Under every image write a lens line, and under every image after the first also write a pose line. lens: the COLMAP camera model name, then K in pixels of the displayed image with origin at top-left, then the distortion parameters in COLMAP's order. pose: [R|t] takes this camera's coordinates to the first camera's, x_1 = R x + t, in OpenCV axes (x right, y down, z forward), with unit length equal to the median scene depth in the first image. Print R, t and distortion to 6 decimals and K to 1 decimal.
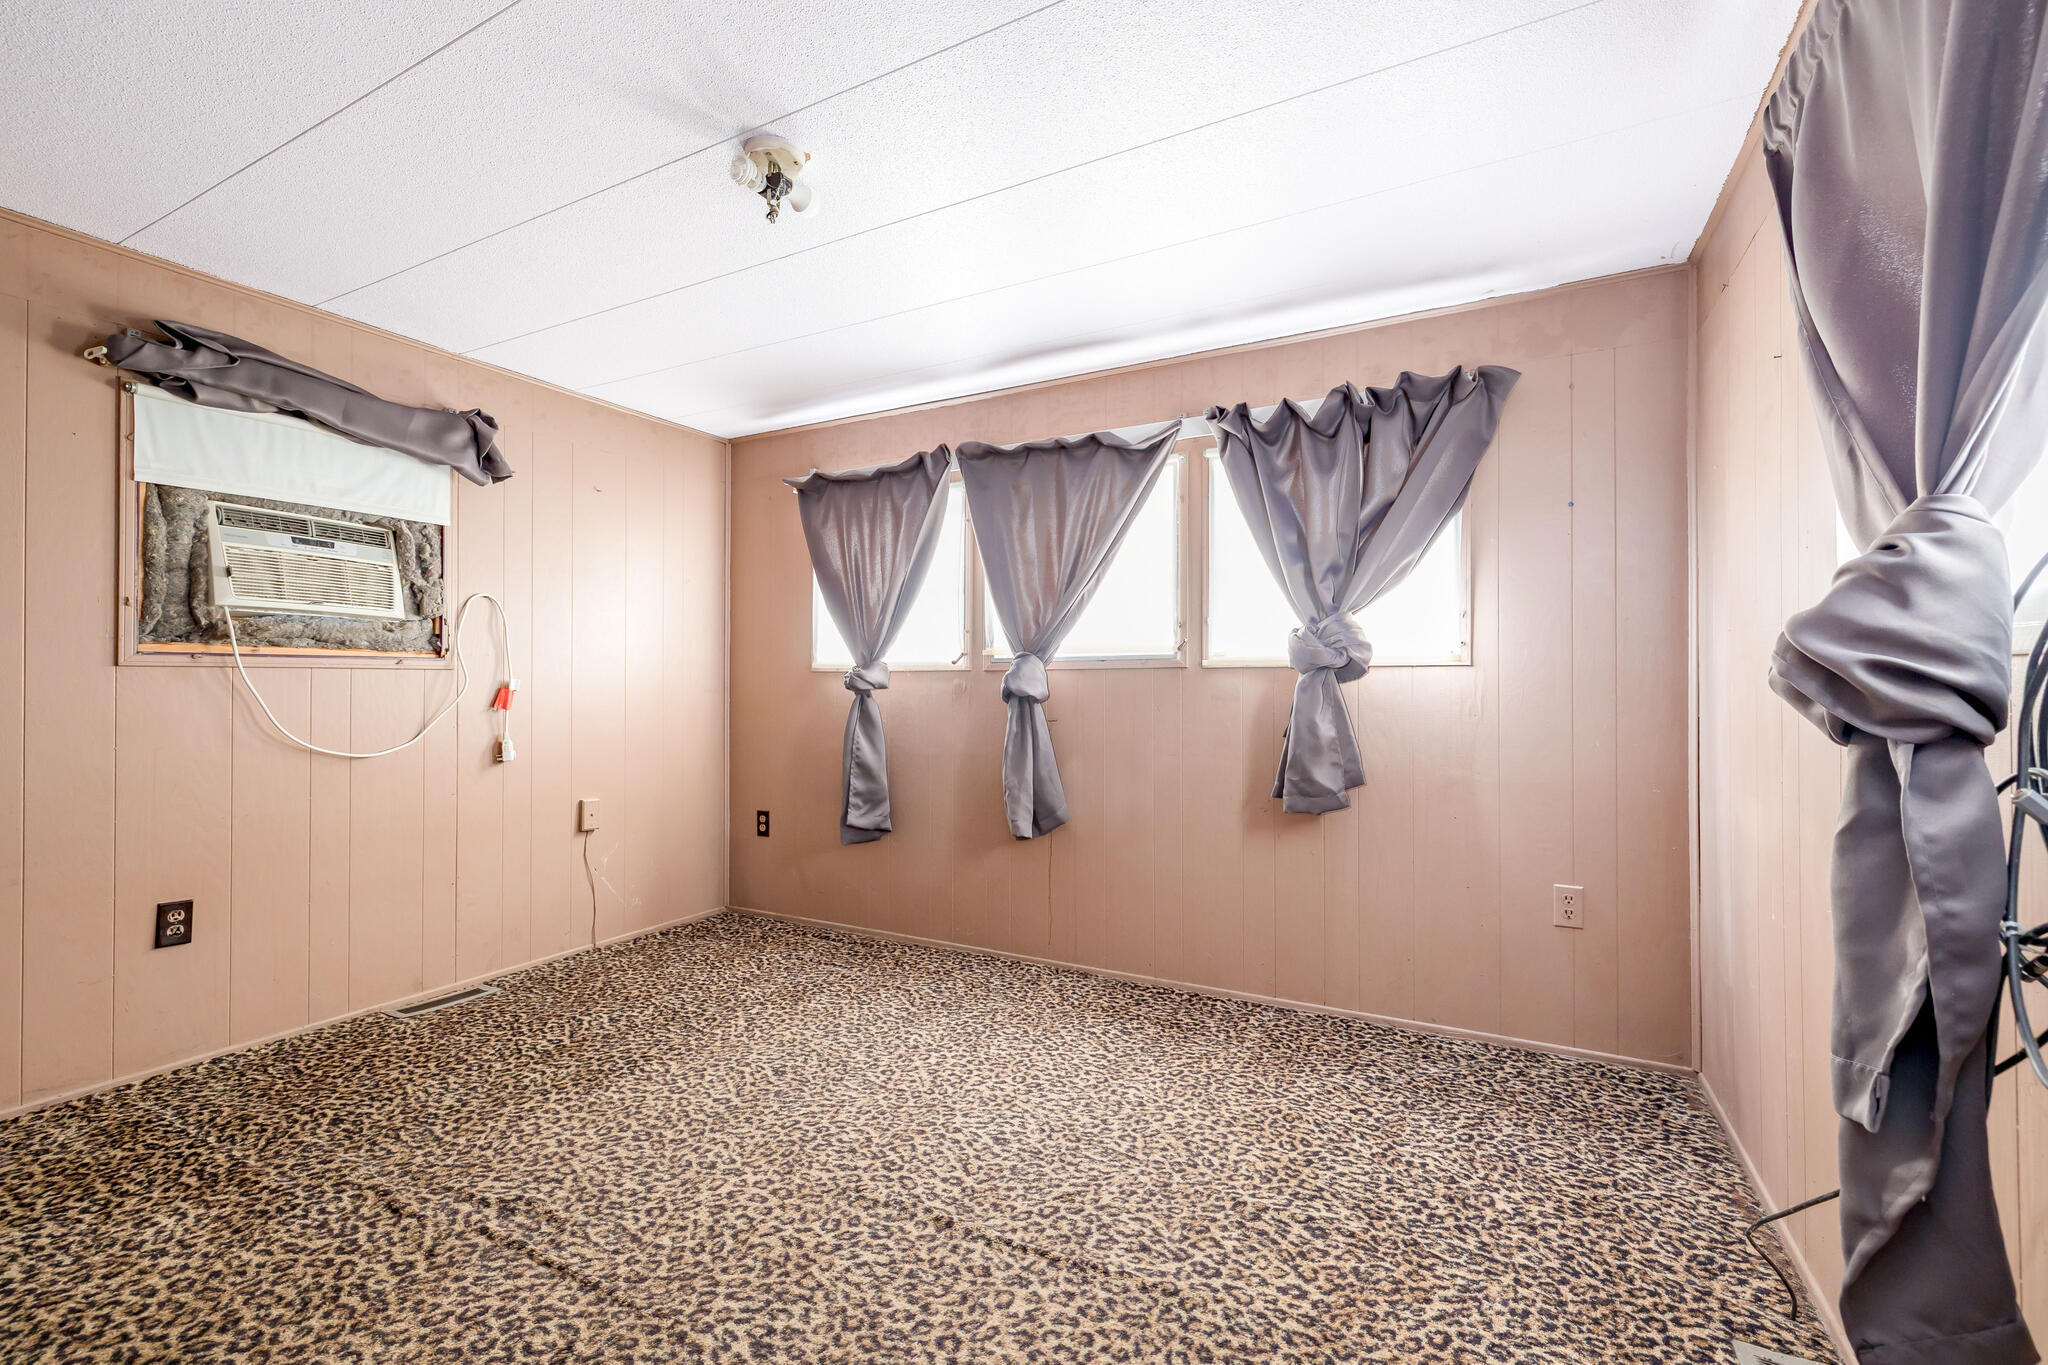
lens RADIAL K [[865.7, 0, 1030.5], [0, 865.7, 681.7], [0, 0, 1]] dist [0.000447, -0.000152]
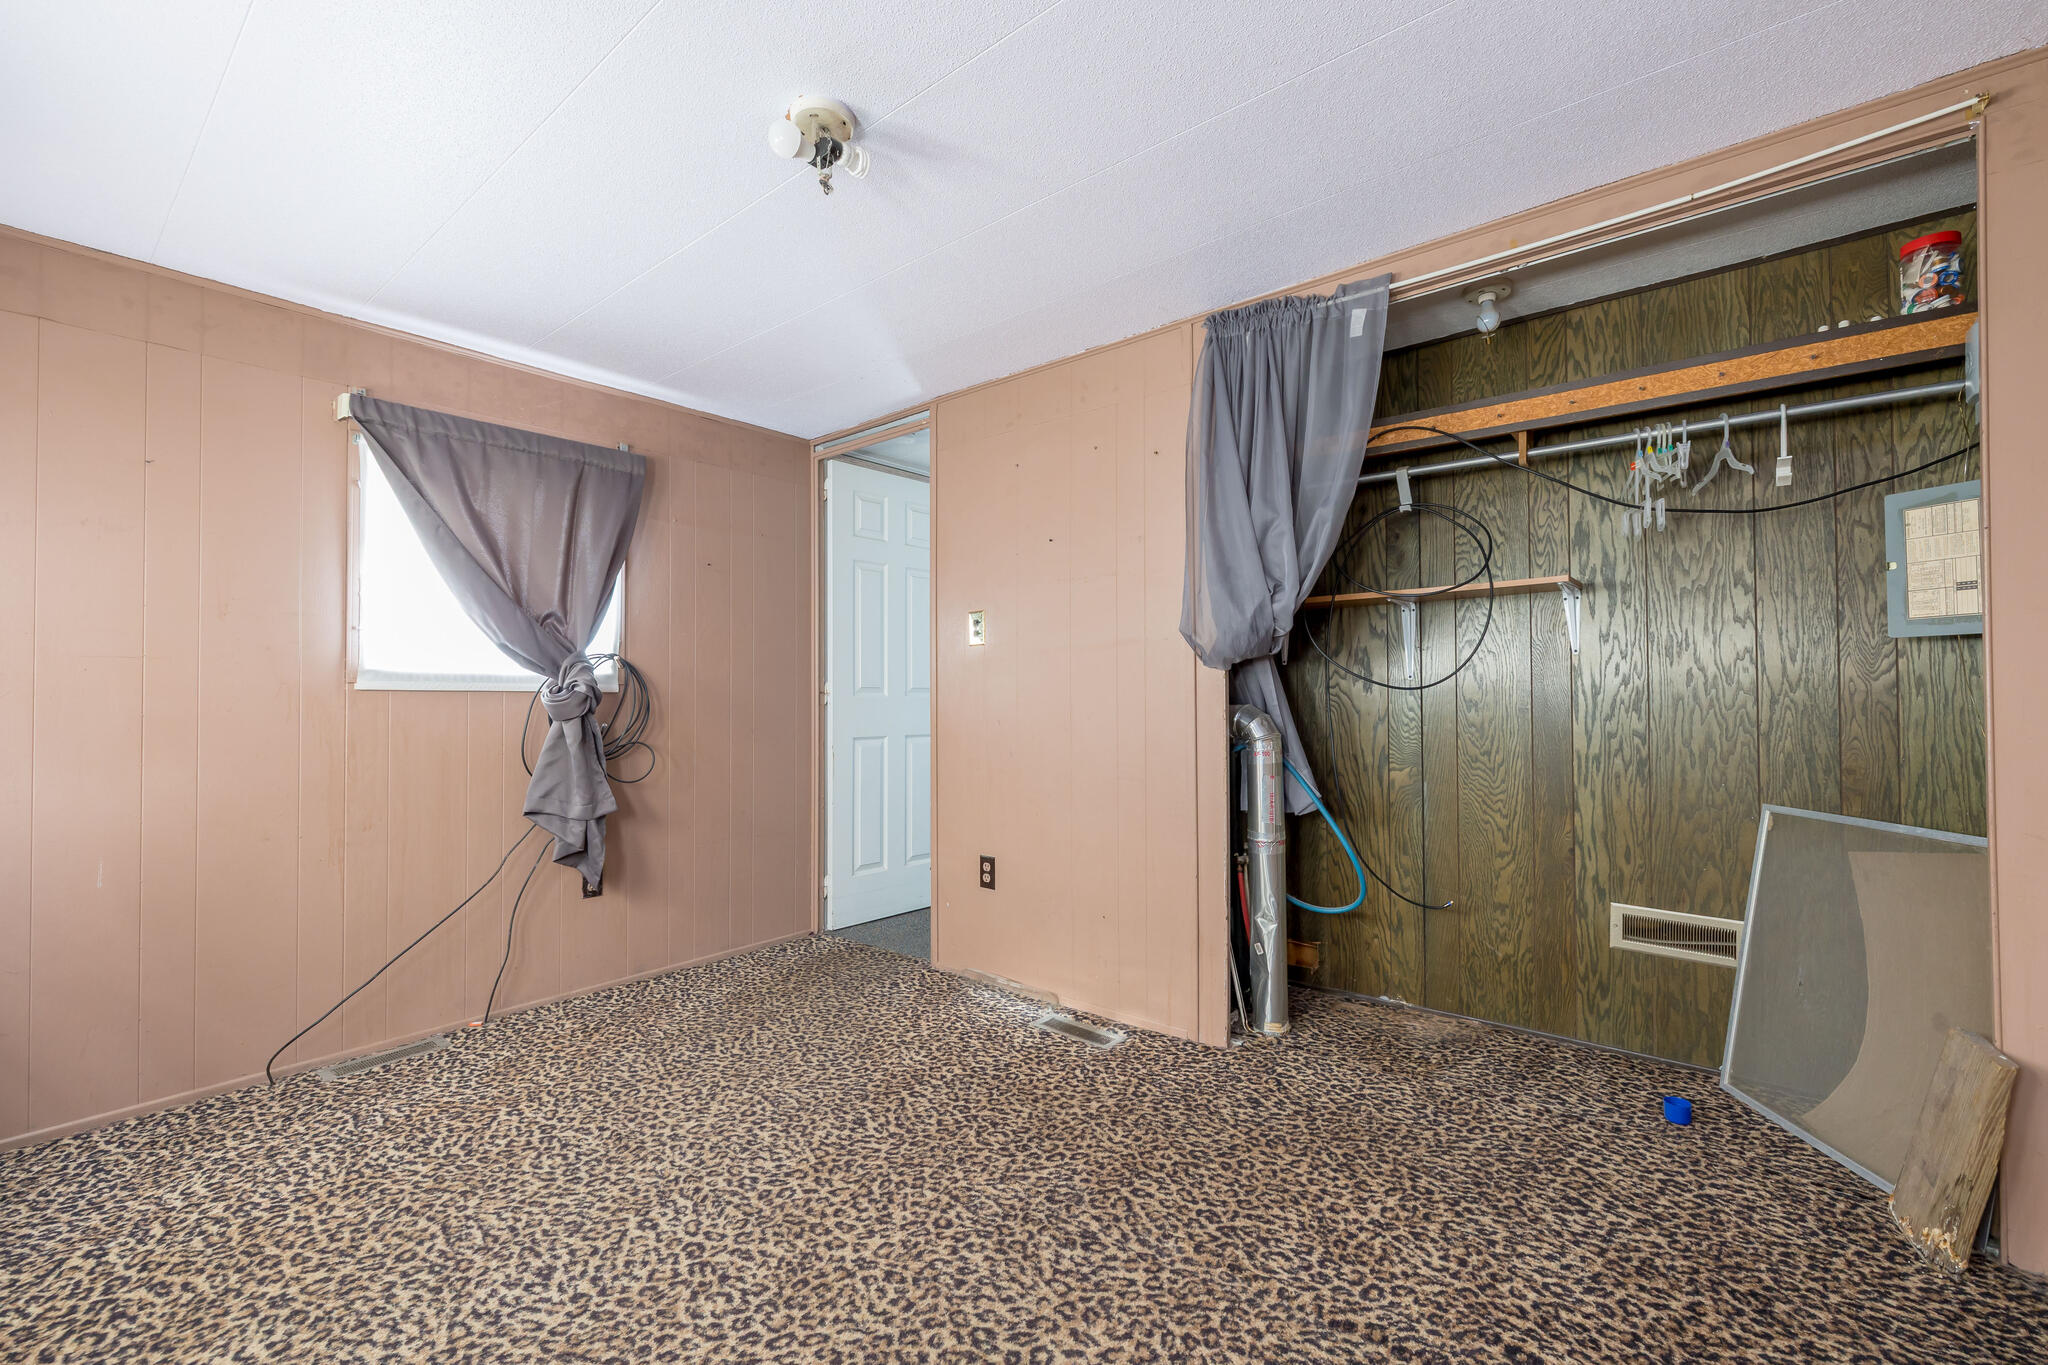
lens RADIAL K [[865.7, 0, 1015.7], [0, 865.7, 685.2], [0, 0, 1]] dist [0.000447, -0.000152]
pose [[-0.978118, 0.010022, 0.207811, -0.760112], [0.006925, 0.999854, -0.015622, 0.006934], [-0.207938, -0.013841, -0.978044, 2.052946]]
